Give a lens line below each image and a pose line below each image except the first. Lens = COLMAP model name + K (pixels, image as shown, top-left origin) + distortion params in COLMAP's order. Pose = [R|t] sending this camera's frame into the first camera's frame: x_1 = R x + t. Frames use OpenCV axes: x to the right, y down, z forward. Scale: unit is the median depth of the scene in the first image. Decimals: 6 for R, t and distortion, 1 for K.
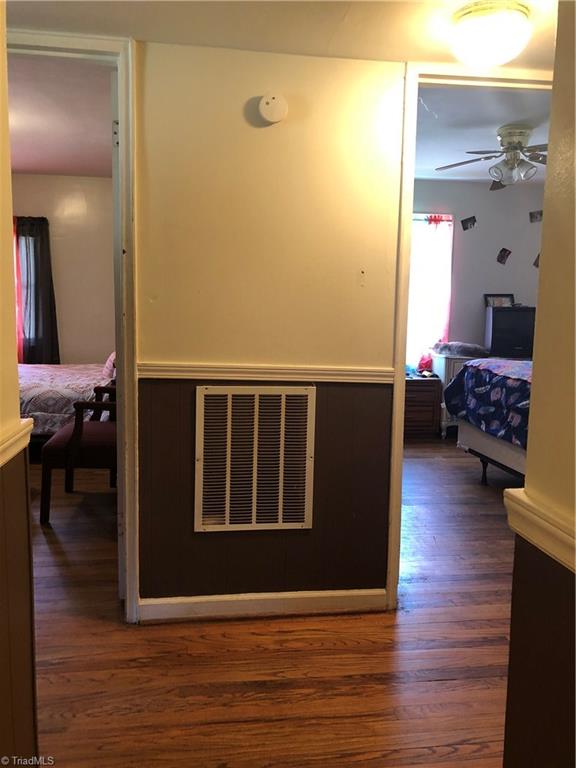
lens RADIAL K [[636.9, 0, 291.1], [0, 636.9, 382.2], [0, 0, 1]] dist [0.032069, 0.000337]
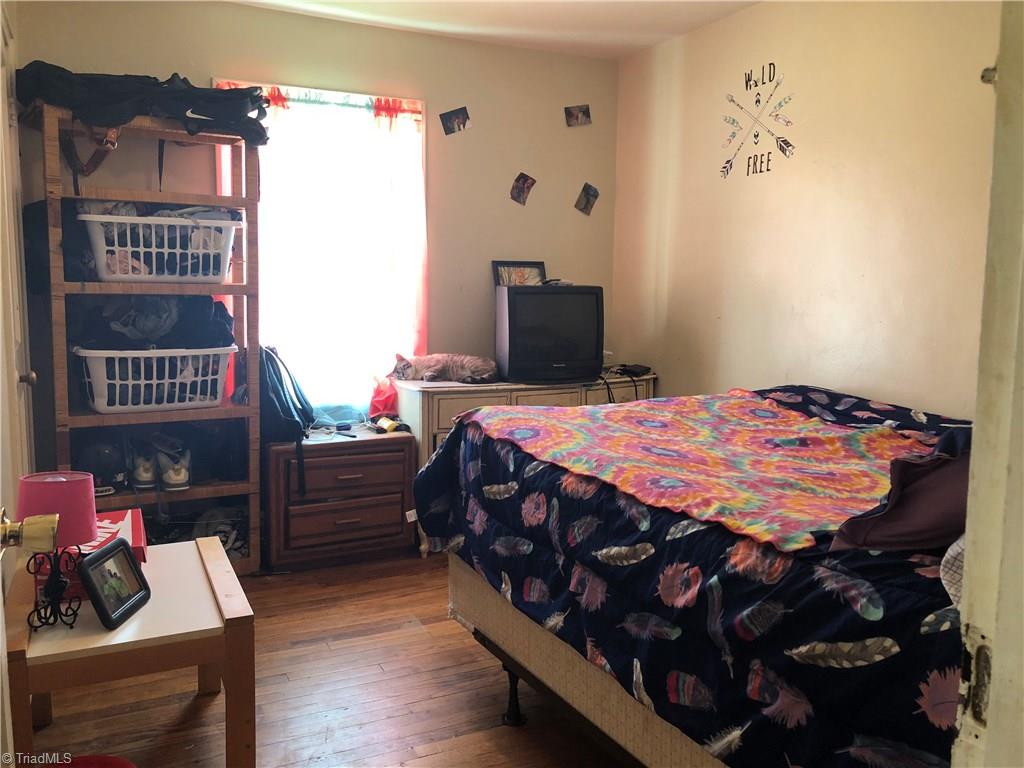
lens RADIAL K [[849.2, 0, 511.7], [0, 849.2, 381.1], [0, 0, 1]] dist [0.032069, 0.000337]
pose [[0.949270, -0.044113, 0.311353, 0.114797], [0.044886, 0.998981, 0.004684, -0.050013], [-0.311243, 0.009529, 0.950283, 0.393738]]
